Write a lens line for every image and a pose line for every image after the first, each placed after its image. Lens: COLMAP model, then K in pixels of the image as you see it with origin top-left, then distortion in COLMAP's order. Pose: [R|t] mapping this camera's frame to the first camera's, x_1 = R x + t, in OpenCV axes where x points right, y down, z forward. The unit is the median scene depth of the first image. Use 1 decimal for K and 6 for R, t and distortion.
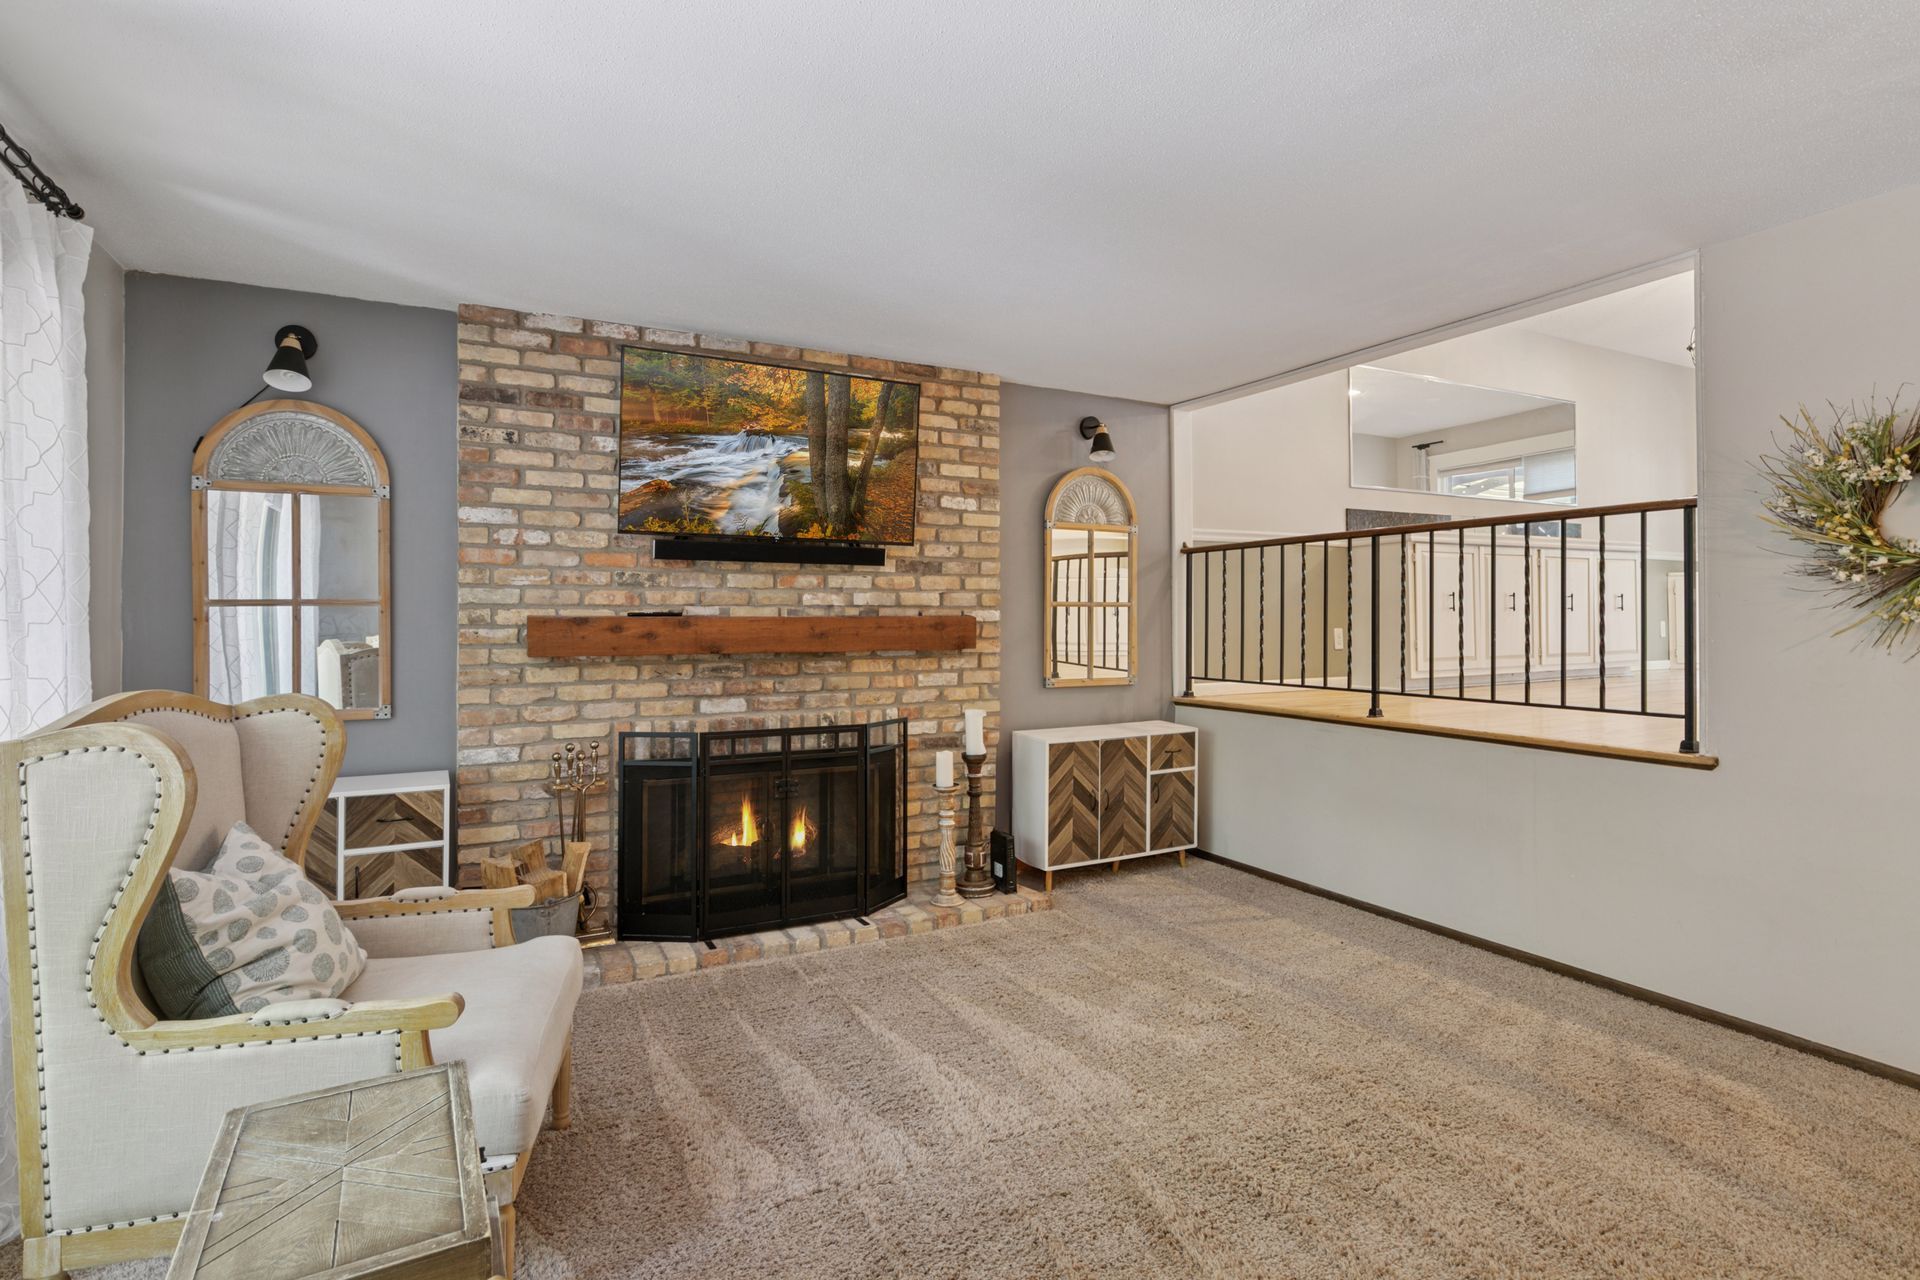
lens RADIAL K [[937.5, 0, 971.6], [0, 937.5, 622.5], [0, 0, 1]] dist [-0.003032, -0.000655]
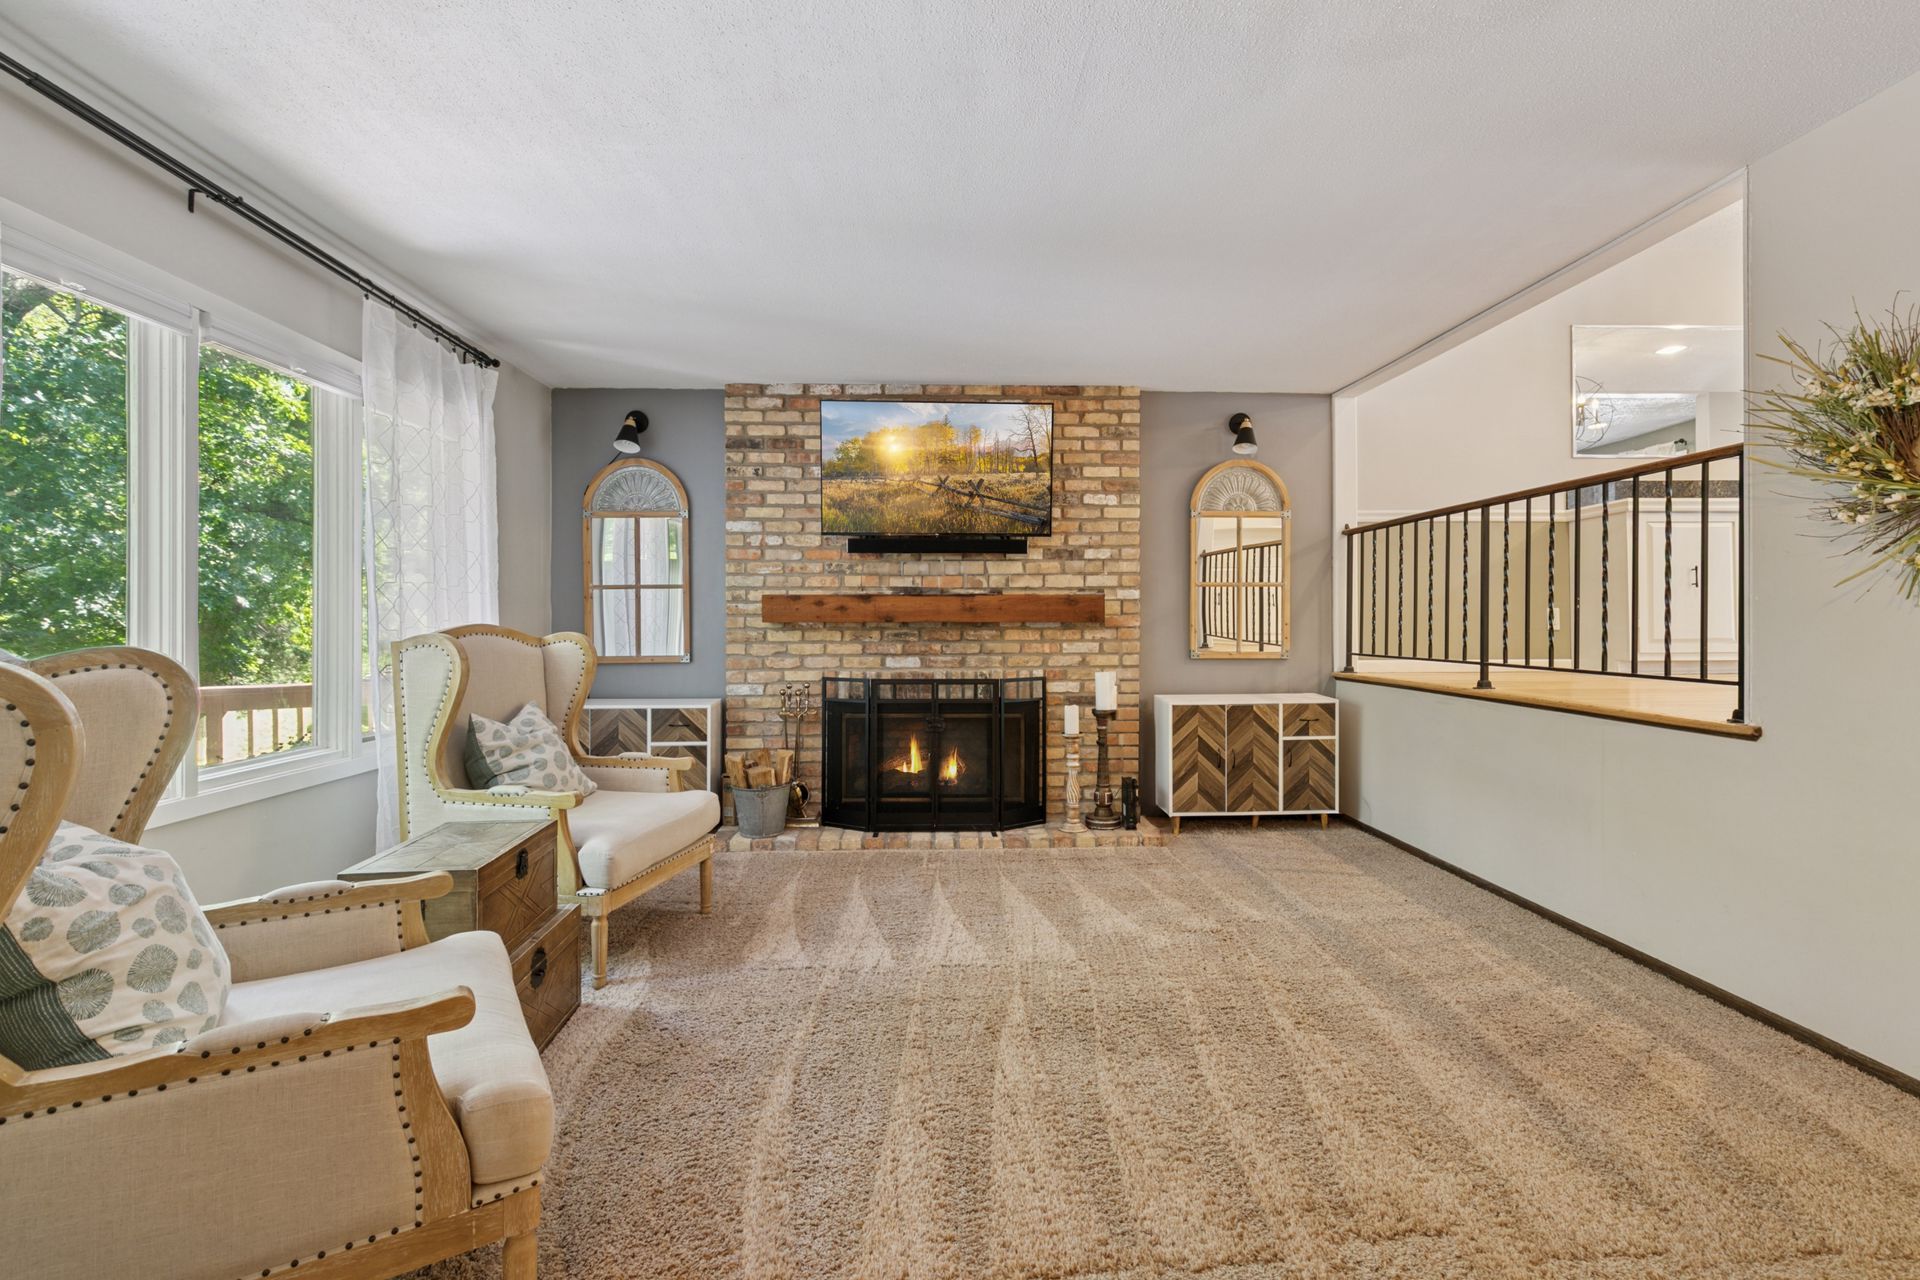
lens RADIAL K [[863.5, 0, 974.8], [0, 863.5, 634.3], [0, 0, 1]] dist [0.005563, -0.001660]
pose [[0.903321, 0.006416, -0.428917, 0.388107], [-0.001150, 0.999921, 0.012535, 0.037036], [0.428963, -0.010830, 0.903257, -0.069278]]
